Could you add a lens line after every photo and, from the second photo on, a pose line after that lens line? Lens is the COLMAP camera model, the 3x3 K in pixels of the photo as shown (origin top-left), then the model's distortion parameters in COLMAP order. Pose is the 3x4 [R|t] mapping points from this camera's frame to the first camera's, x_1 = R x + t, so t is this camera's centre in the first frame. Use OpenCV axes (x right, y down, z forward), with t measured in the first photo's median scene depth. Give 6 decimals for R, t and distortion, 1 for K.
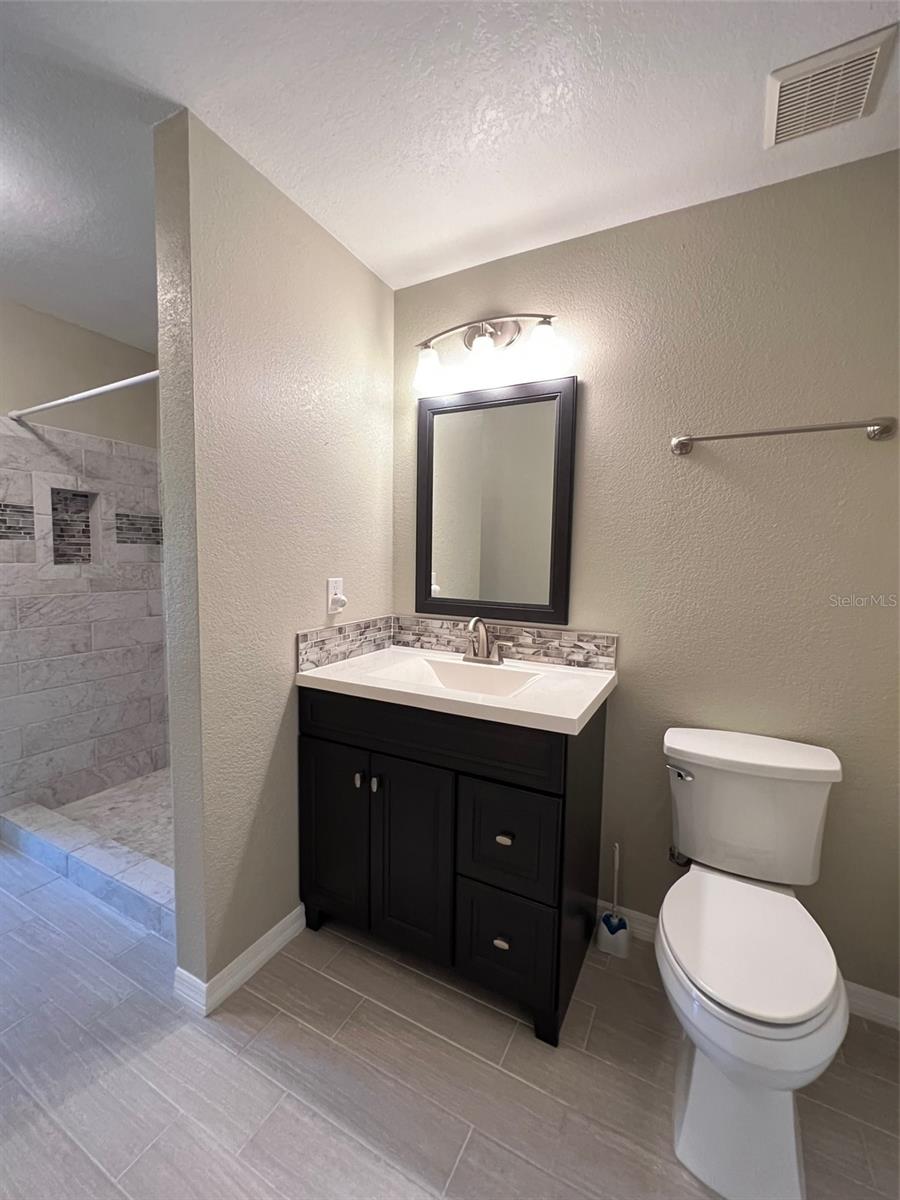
lens RADIAL K [[502.1, 0, 450.0], [0, 502.1, 600.0], [0, 0, 1]] dist [0.001448, 0.000627]
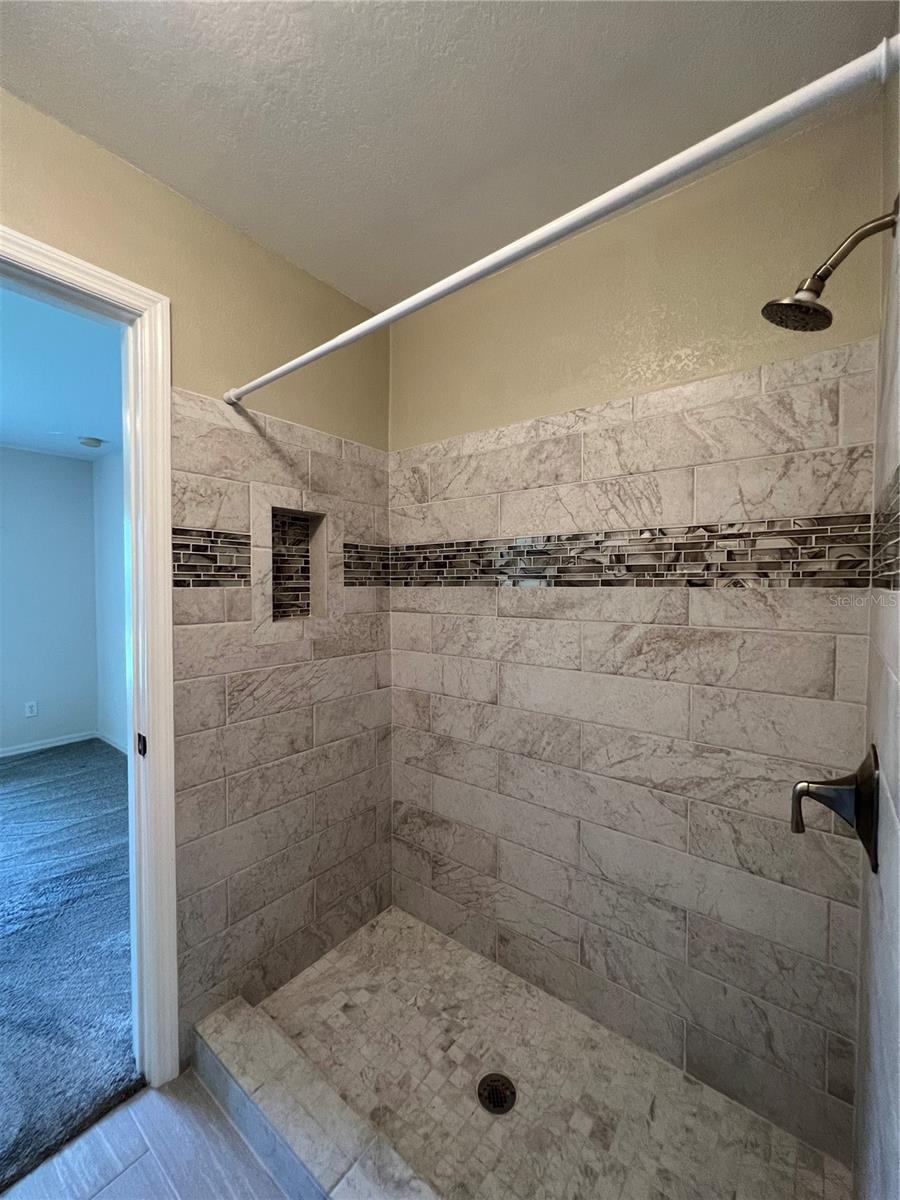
lens RADIAL K [[481.1, 0, 450.0], [0, 481.1, 600.0], [0, 0, 1]] dist [-0.000304, -0.000024]
pose [[0.984239, -0.014470, -0.176251, -0.294120], [0.004870, 0.998487, -0.054777, -0.041754], [0.176776, 0.053056, 0.982820, 0.275589]]
